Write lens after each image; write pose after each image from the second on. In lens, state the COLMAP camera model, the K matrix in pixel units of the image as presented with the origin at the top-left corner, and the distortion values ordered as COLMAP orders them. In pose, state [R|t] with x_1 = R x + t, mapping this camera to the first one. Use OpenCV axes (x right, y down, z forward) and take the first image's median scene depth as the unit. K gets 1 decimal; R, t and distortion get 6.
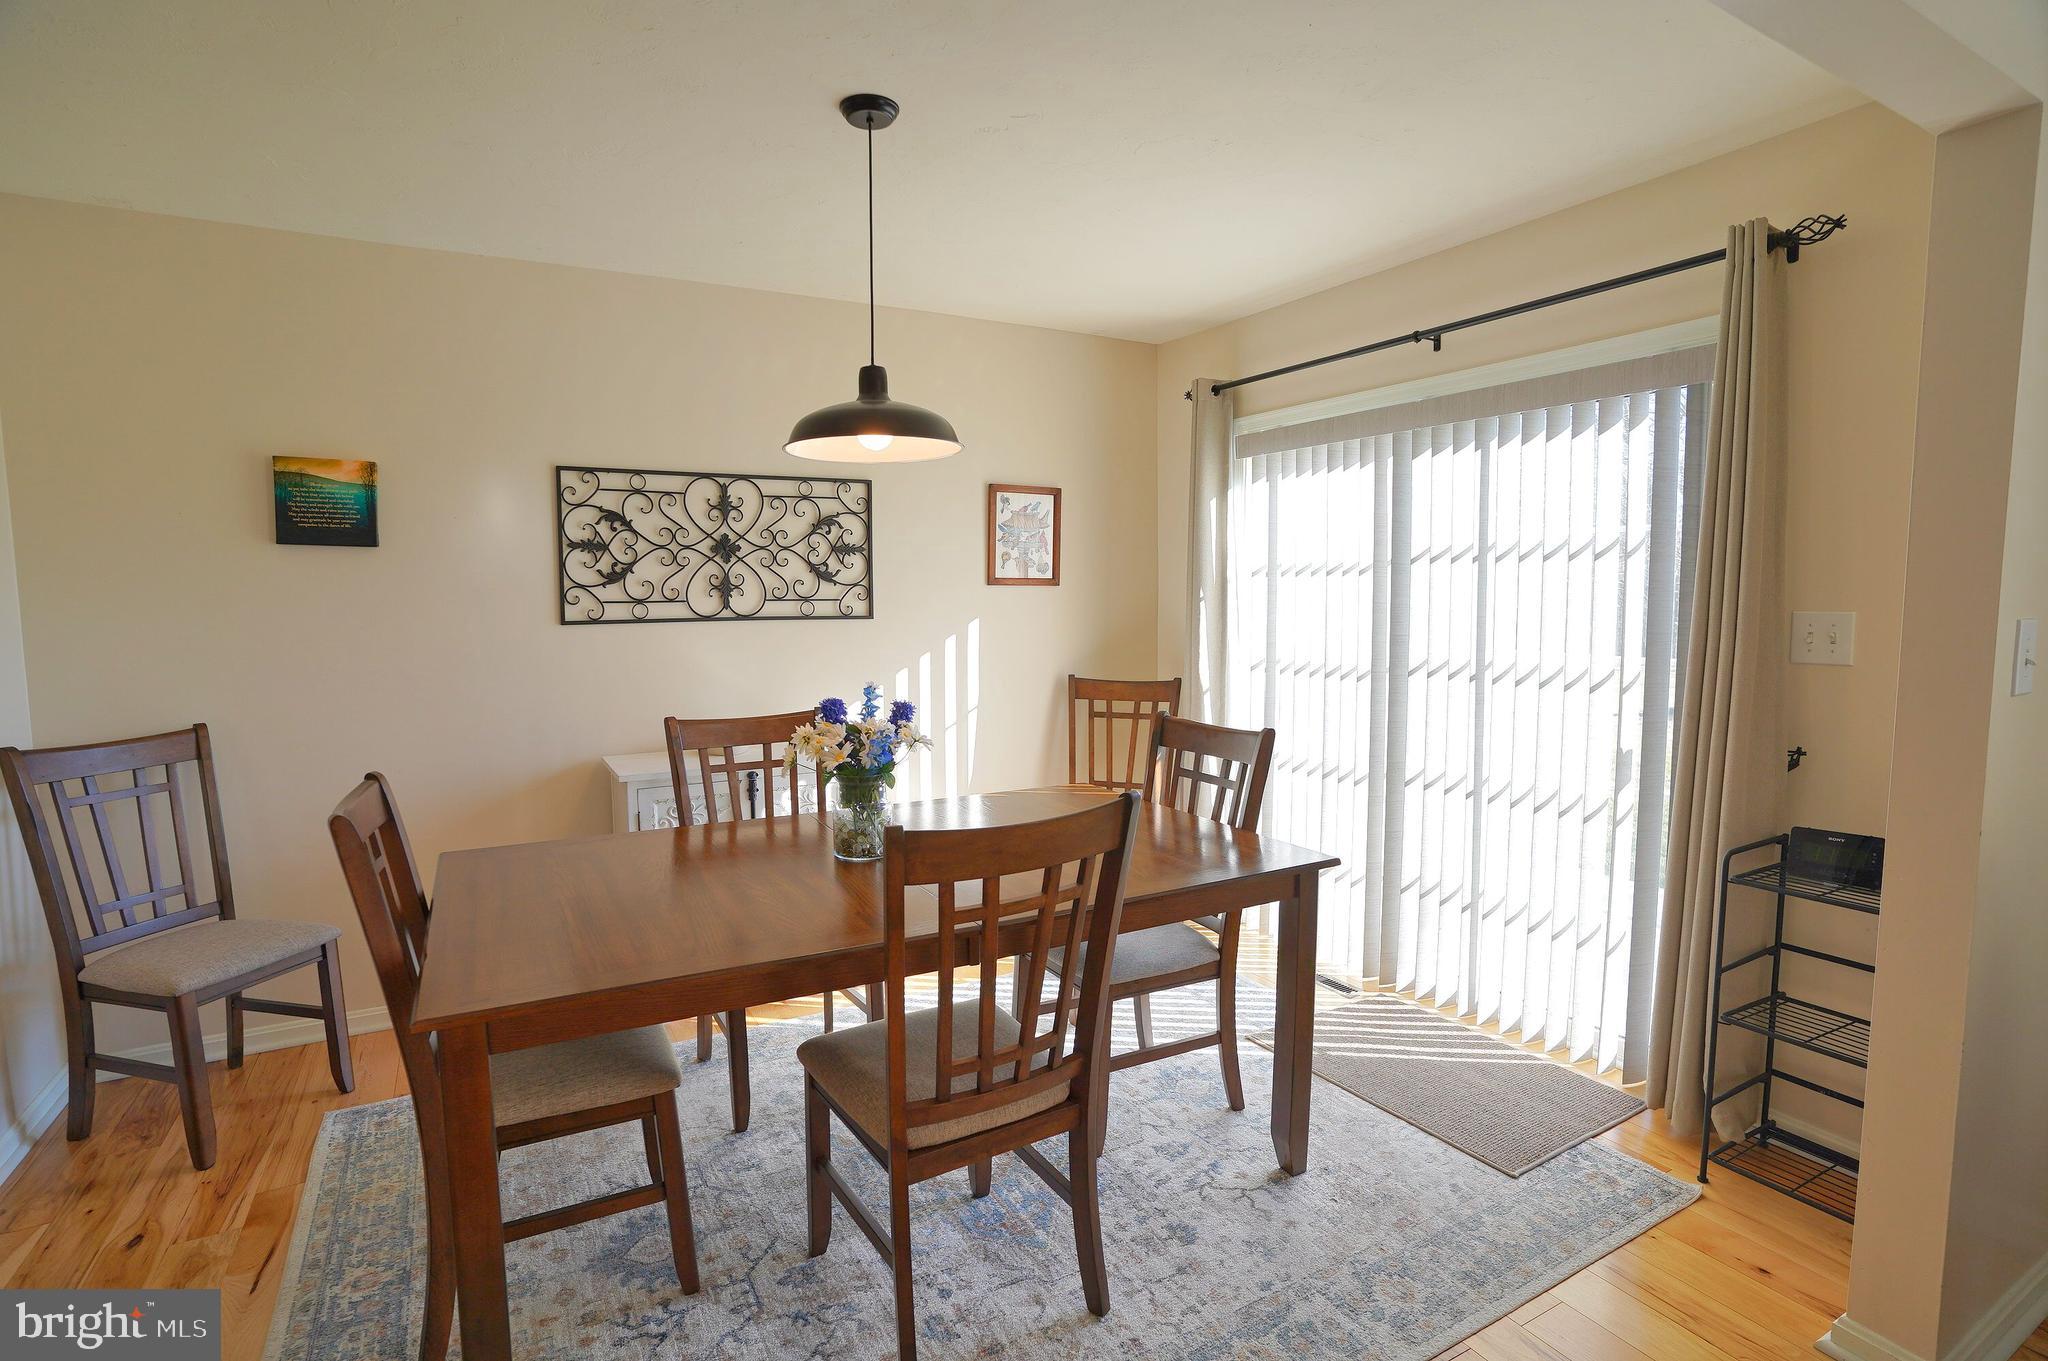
lens RADIAL K [[1014.9, 0, 1024.0], [0, 1014.9, 680.5], [0, 0, 1]] dist [-0.017885, 0.000276]
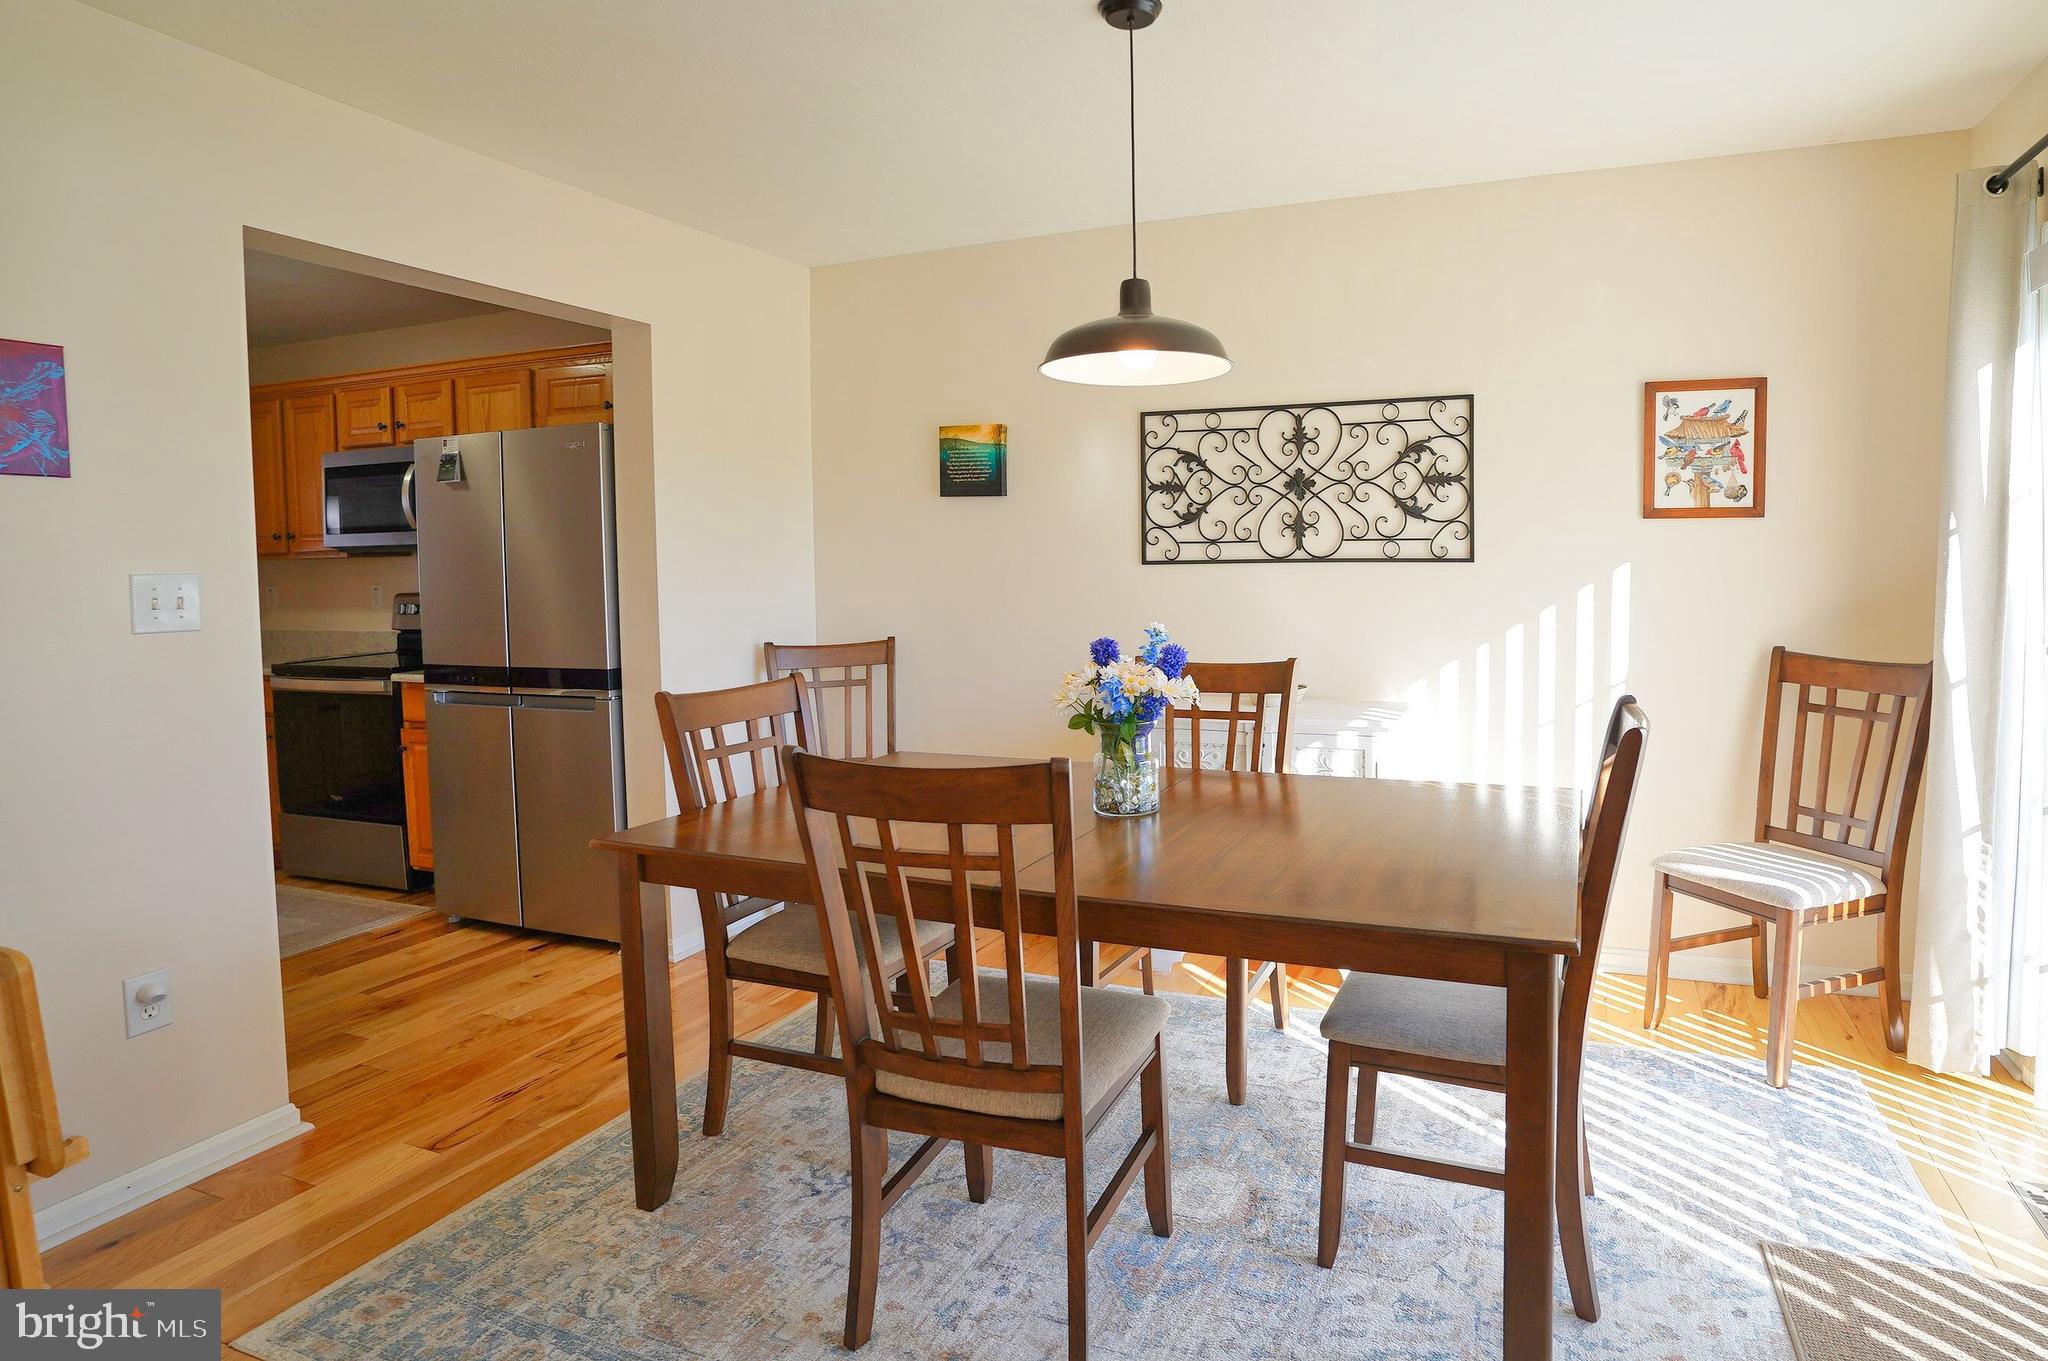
lens RADIAL K [[1085.6, 0, 984.7], [0, 1085.6, 623.2], [0, 0, 1]] dist [-0.074786, 0.046747]
pose [[0.653864, 0.049540, -0.754988, 0.267306], [-0.054248, 0.998356, 0.018526, -0.006208], [0.754665, 0.028843, 0.655476, 0.140410]]
